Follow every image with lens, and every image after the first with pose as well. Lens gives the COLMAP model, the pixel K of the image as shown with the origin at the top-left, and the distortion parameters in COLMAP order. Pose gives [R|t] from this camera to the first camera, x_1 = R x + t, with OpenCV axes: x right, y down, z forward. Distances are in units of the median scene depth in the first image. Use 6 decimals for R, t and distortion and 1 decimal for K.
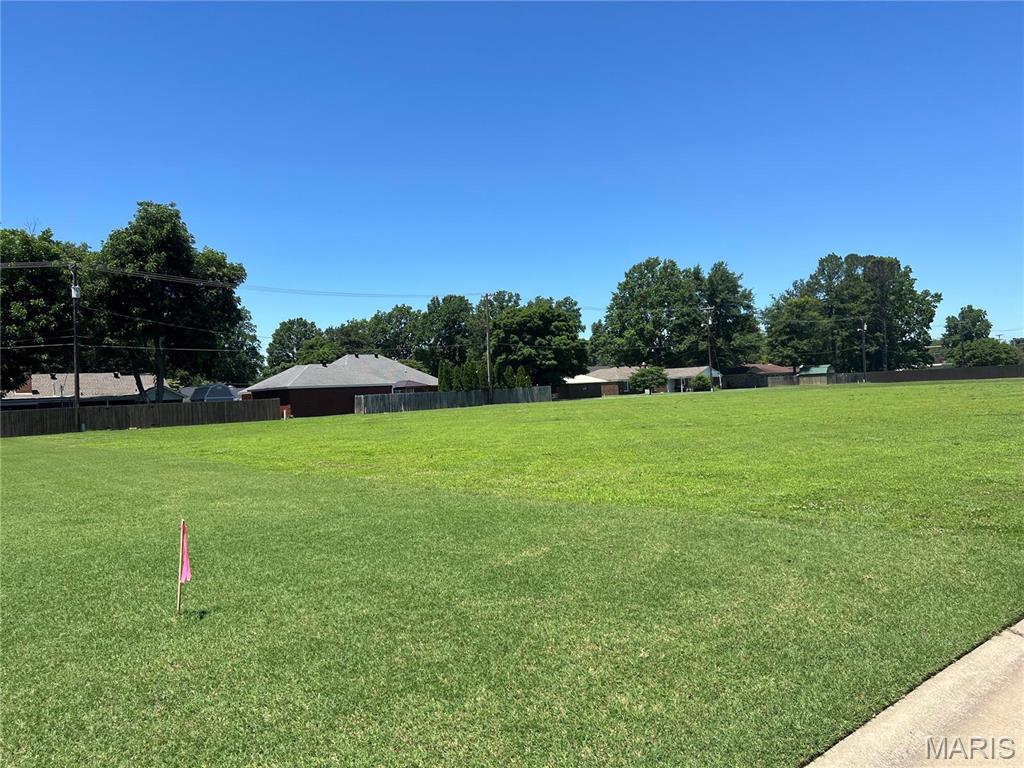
lens RADIAL K [[764.2, 0, 513.7], [0, 764.2, 386.8], [0, 0, 1]] dist [0.071754, -0.083590]
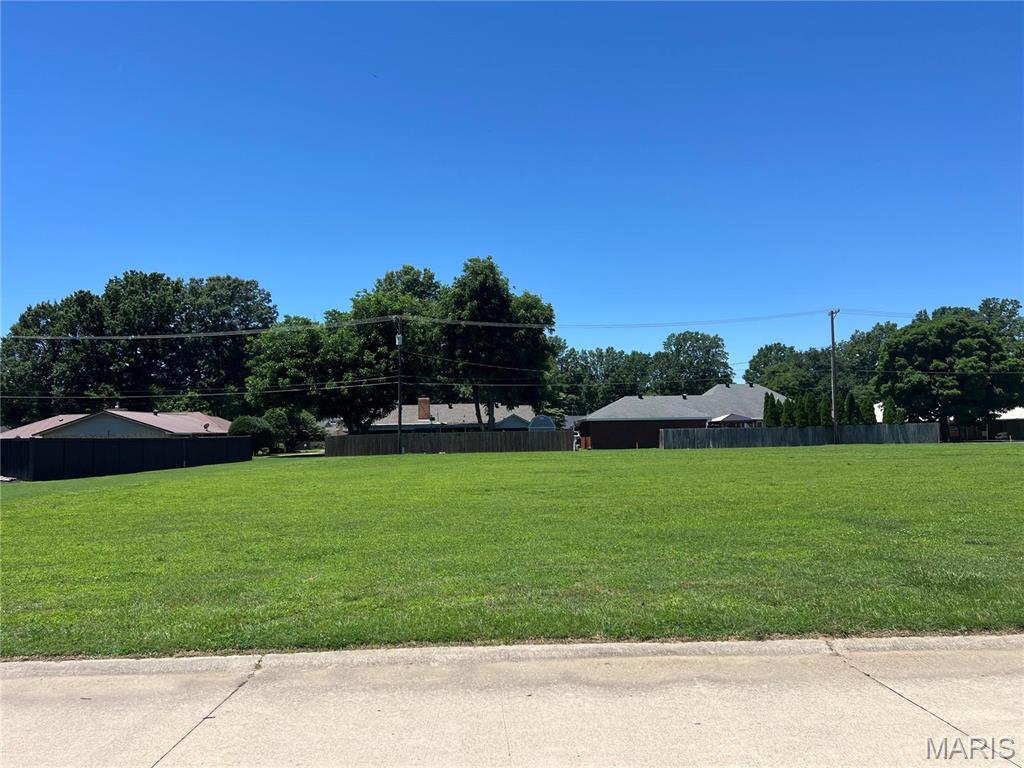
lens RADIAL K [[764.2, 0, 510.9], [0, 764.2, 381.4], [0, 0, 1]] dist [0.071754, -0.083590]
pose [[0.760551, -0.012606, -0.649156, 0.142848], [-0.012095, 0.999363, -0.033577, -0.007074], [0.649165, 0.033389, 0.759914, 0.075711]]
